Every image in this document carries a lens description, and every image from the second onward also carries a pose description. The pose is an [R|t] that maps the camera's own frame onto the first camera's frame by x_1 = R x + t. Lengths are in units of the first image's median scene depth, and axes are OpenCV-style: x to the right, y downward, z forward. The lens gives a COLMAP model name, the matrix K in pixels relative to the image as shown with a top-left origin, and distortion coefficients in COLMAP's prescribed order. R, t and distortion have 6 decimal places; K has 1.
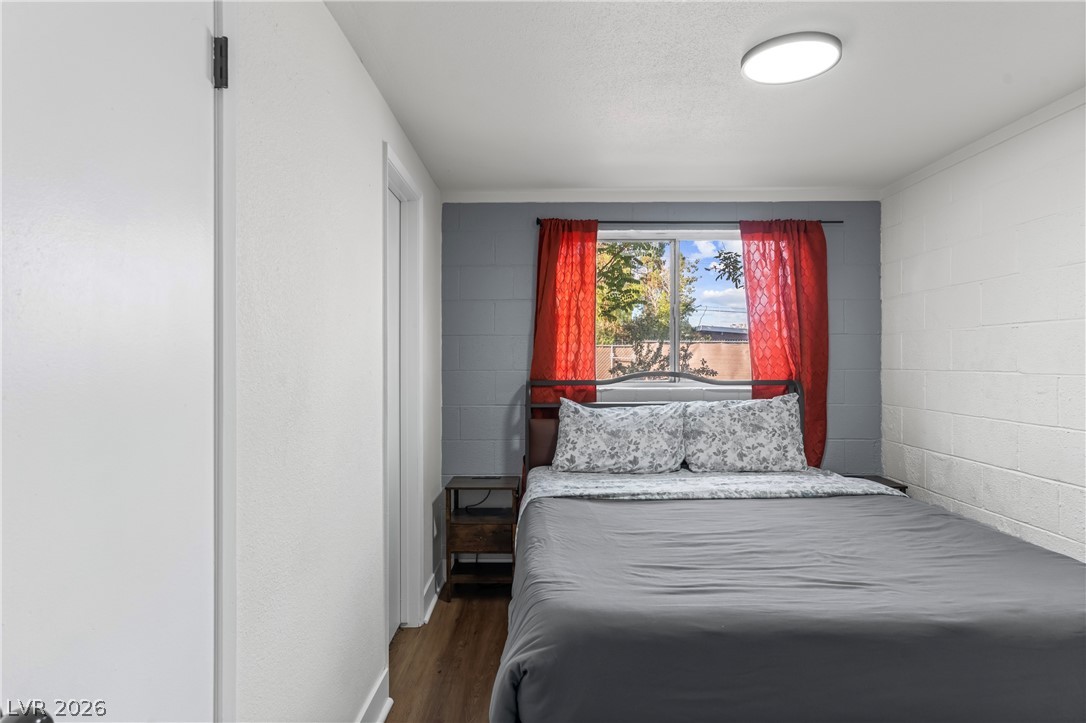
lens RADIAL K [[609.6, 0, 543.0], [0, 609.6, 361.5], [0, 0, 1]] dist [-0.004336, -0.000938]
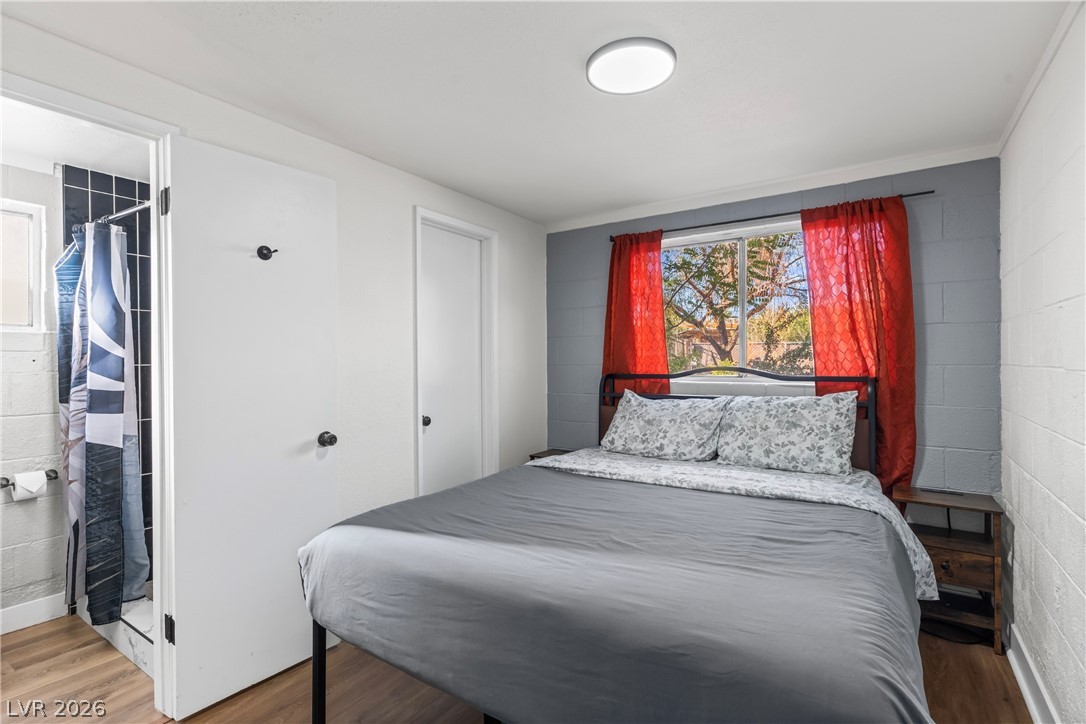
lens RADIAL K [[515.5, 0, 542.3], [0, 515.5, 360.1], [0, 0, 1]] dist [0.000894, 0.000400]
pose [[0.831253, -0.002263, -0.555890, 0.486022], [0.003573, 0.999993, 0.001272, 0.003410], [0.555883, -0.003043, 0.831255, 0.105932]]
